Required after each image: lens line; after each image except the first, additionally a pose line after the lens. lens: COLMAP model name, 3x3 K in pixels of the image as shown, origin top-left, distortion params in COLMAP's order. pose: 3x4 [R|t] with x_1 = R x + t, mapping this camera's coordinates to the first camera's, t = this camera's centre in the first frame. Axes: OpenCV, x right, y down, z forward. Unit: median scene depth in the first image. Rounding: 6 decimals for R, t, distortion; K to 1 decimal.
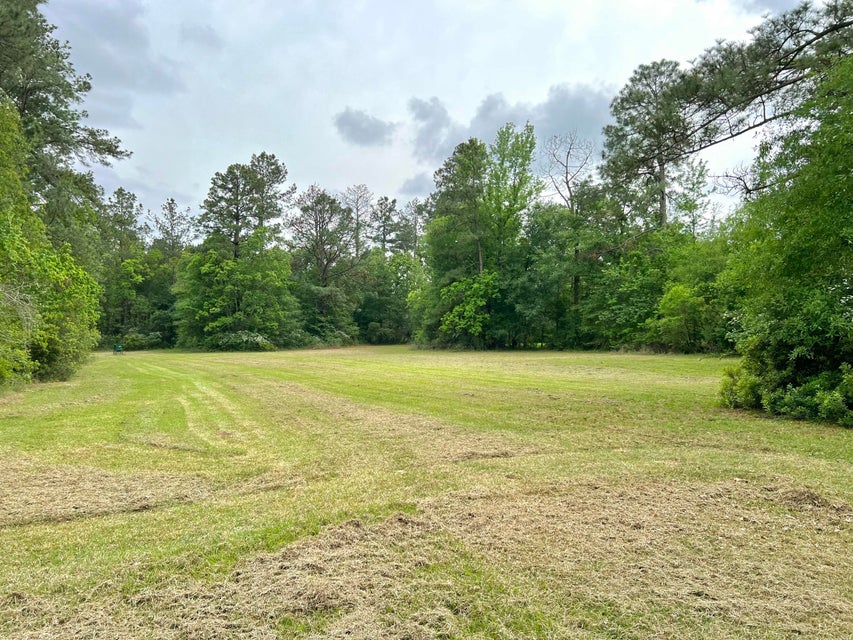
lens RADIAL K [[639.7, 0, 427.0], [0, 639.7, 316.5], [0, 0, 1]] dist [0.009350, -0.006559]
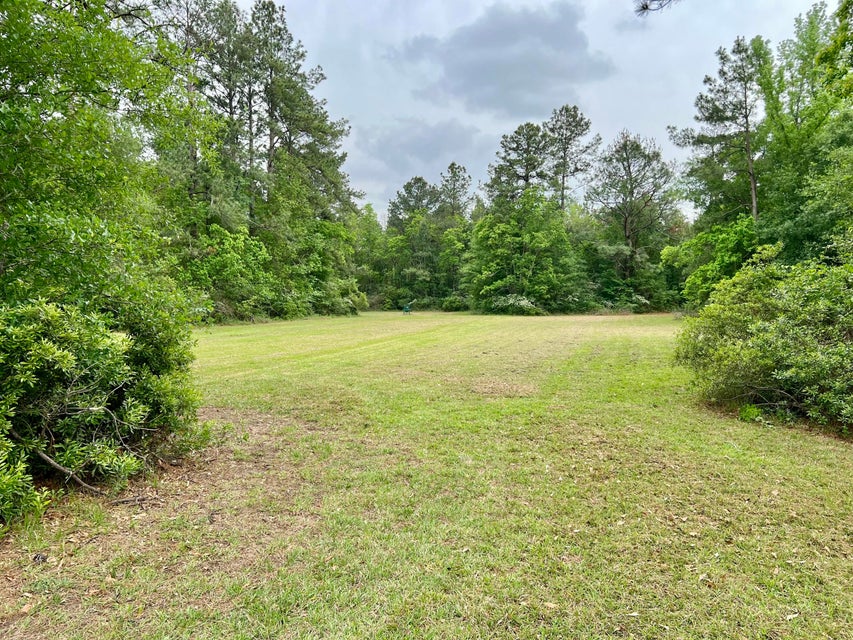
lens RADIAL K [[639.7, 0, 426.6], [0, 639.7, 323.1], [0, 0, 1]] dist [0.009350, -0.006559]
pose [[0.782194, 0.031730, -0.622227, 0.222754], [0.009733, 0.997958, 0.063125, 0.002942], [0.622959, -0.055432, 0.780288, 0.141897]]
